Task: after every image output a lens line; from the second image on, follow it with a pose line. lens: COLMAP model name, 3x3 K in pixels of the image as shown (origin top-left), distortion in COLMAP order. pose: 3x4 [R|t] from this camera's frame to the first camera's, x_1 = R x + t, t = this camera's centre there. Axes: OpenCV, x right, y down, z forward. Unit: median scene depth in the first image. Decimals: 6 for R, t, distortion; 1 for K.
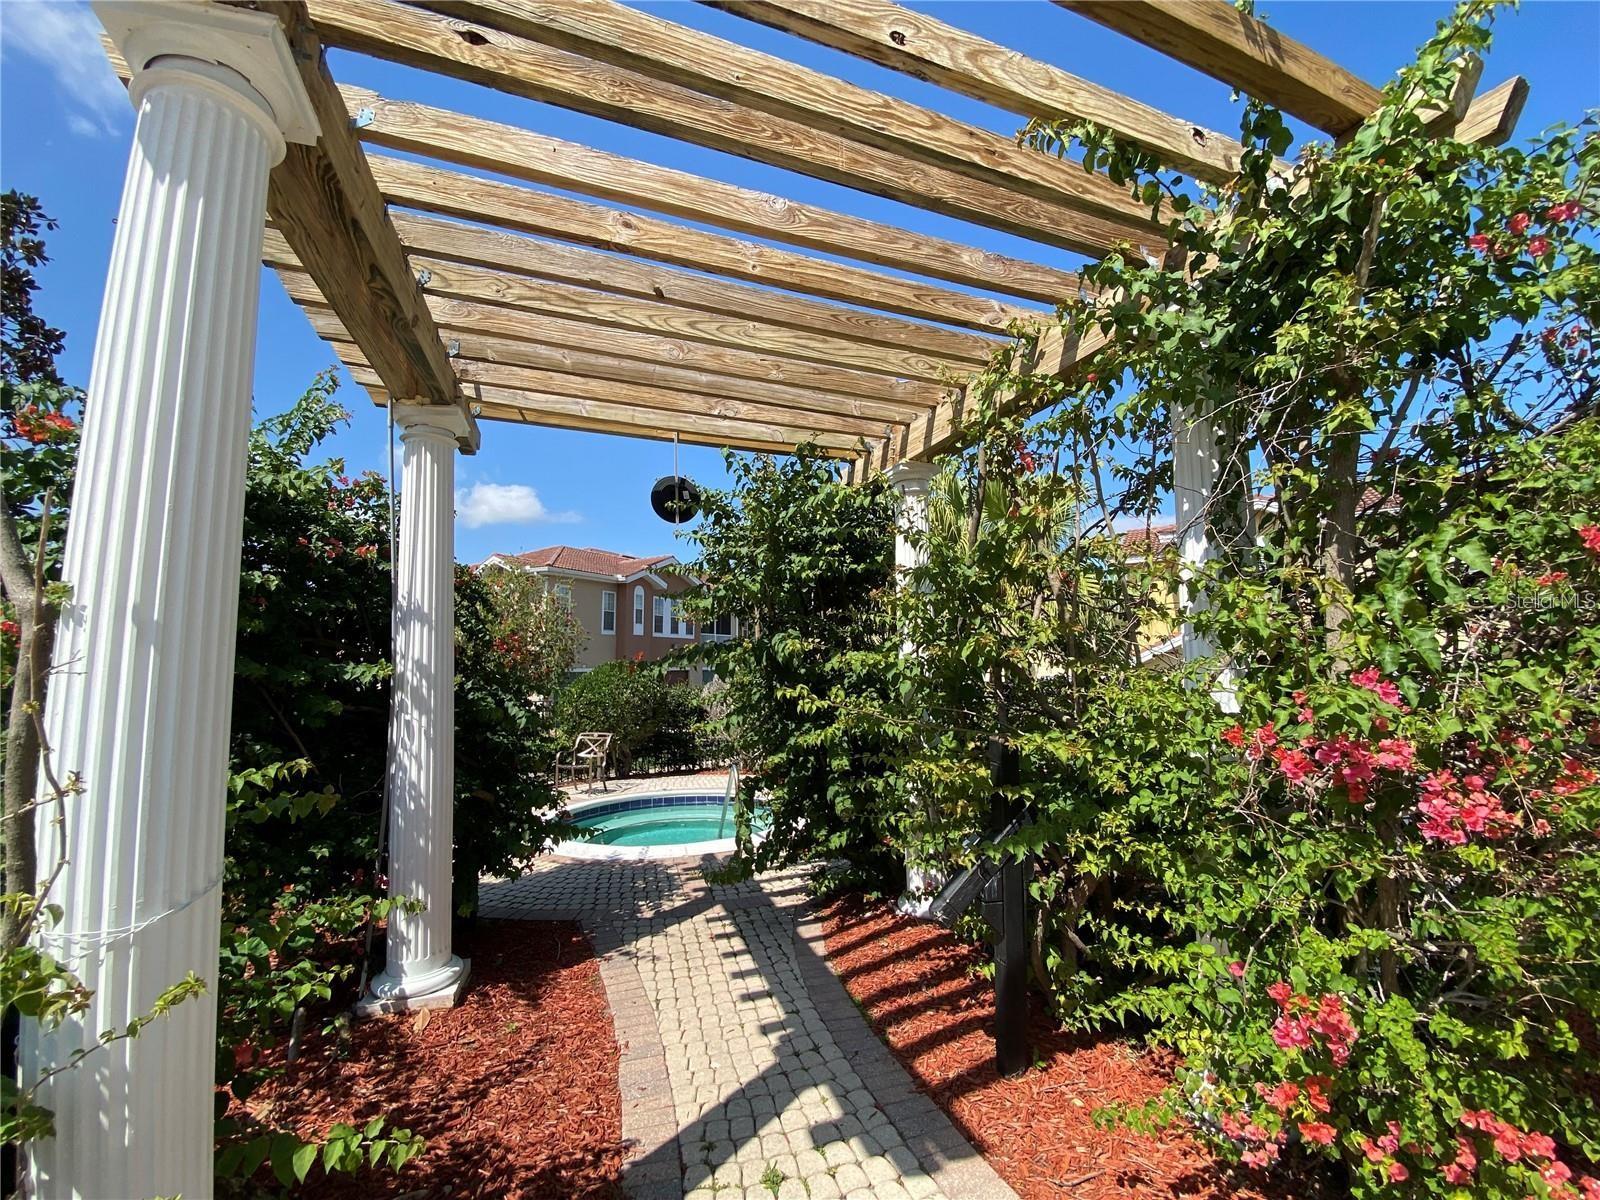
lens RADIAL K [[634.4, 0, 807.3], [0, 634.4, 607.5], [0, 0, 1]] dist [0.000938, -0.000010]
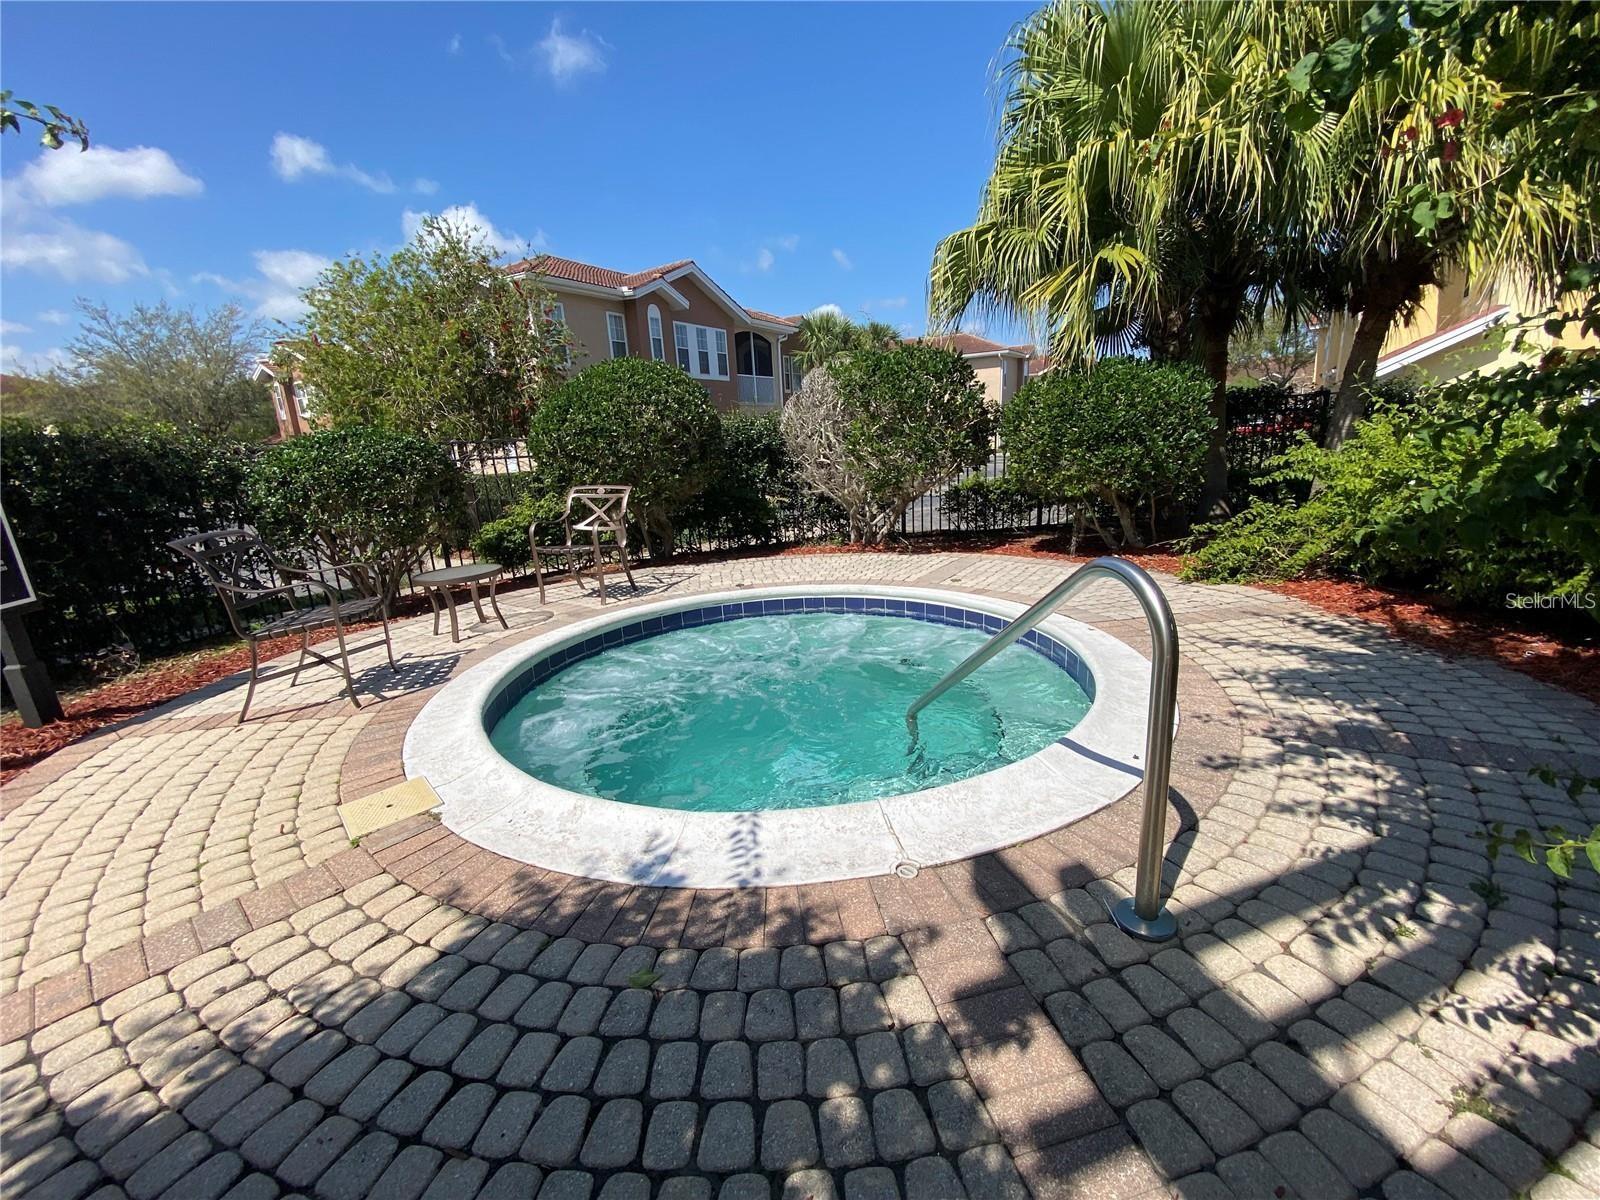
lens RADIAL K [[634.4, 0, 807.3], [0, 634.4, 607.5], [0, 0, 1]] dist [0.000938, -0.000010]
pose [[0.998034, -0.027525, -0.056314, -0.118503], [0.045787, 0.933709, 0.355093, 0.099588], [0.042807, -0.356973, 0.933133, 0.423089]]
